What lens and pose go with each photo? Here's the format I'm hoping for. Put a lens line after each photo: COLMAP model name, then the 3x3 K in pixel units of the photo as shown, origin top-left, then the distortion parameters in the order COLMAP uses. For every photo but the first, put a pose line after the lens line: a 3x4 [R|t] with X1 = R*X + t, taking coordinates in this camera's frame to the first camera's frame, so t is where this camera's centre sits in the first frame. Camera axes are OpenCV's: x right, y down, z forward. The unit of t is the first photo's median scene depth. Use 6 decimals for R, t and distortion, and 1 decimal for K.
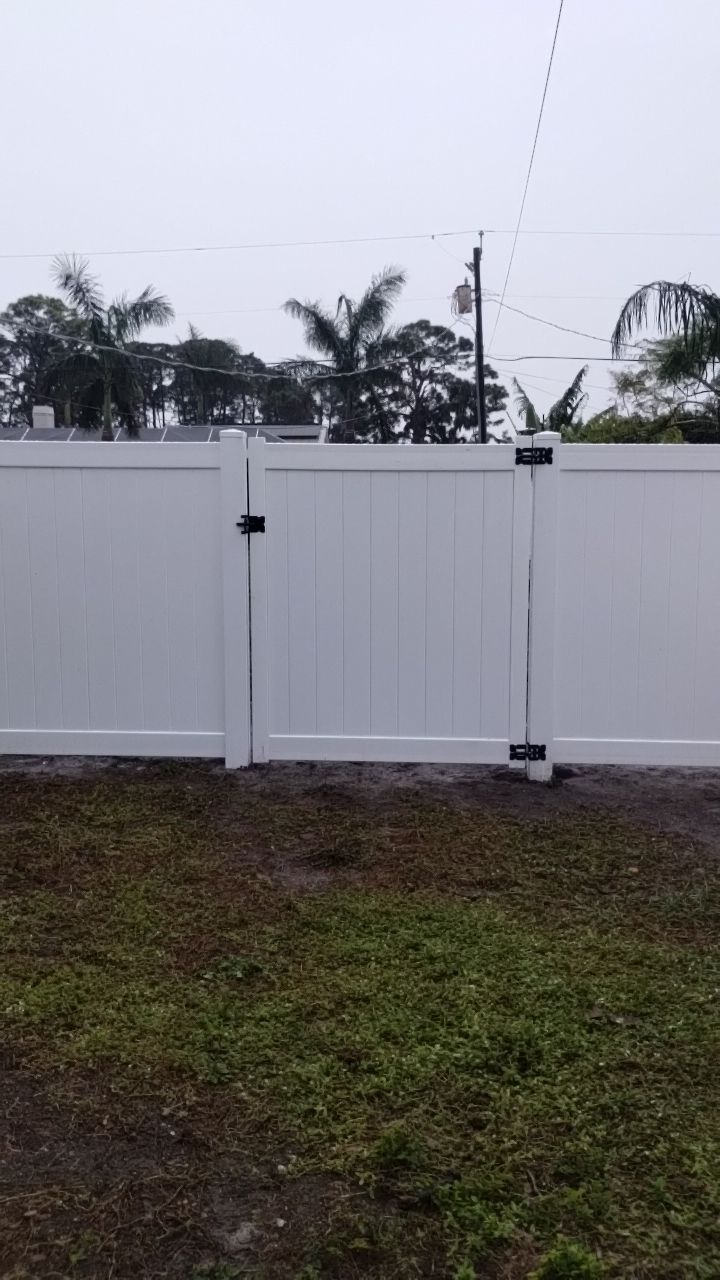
lens RADIAL K [[1021.6, 0, 357.1], [0, 1021.6, 624.6], [0, 0, 1]] dist [0.028706, -0.007431]
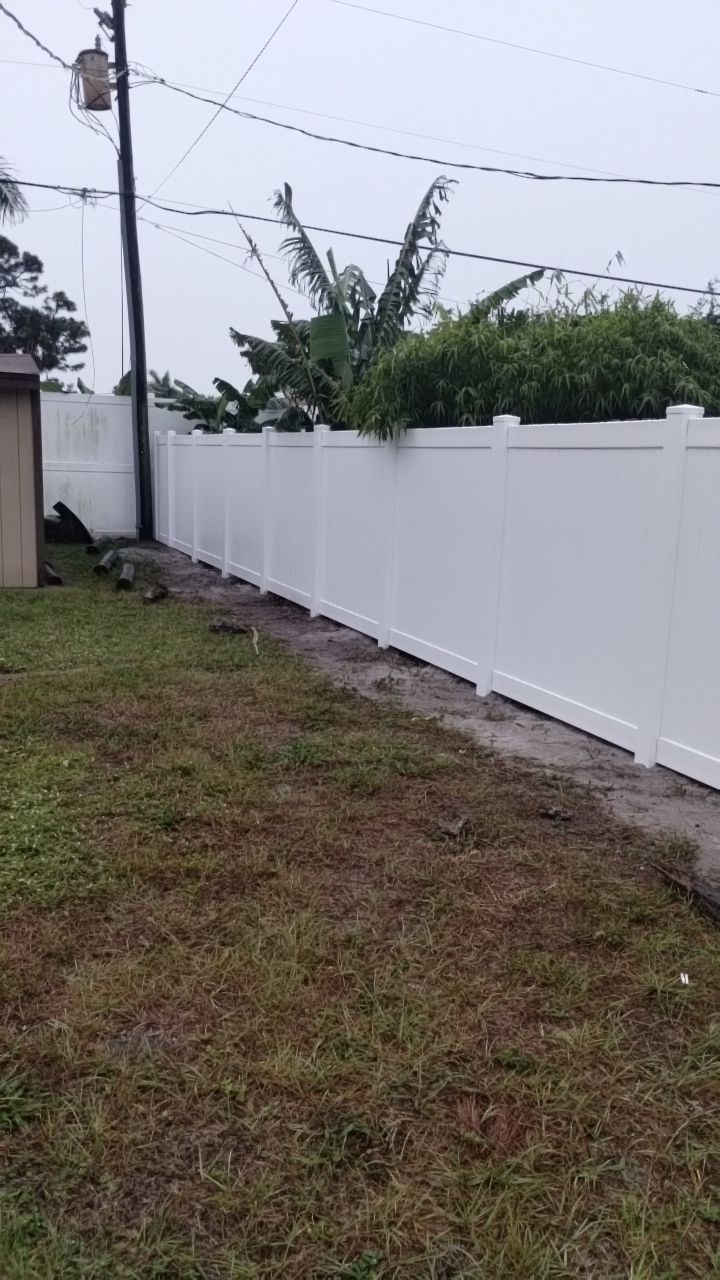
lens RADIAL K [[1021.6, 0, 357.1], [0, 1021.6, 624.6], [0, 0, 1]] dist [0.028706, -0.007431]
pose [[0.911605, -0.031892, 0.409829, 0.003537], [0.017726, 0.999108, 0.038318, -0.061277], [-0.410686, -0.027666, 0.911357, 0.465518]]
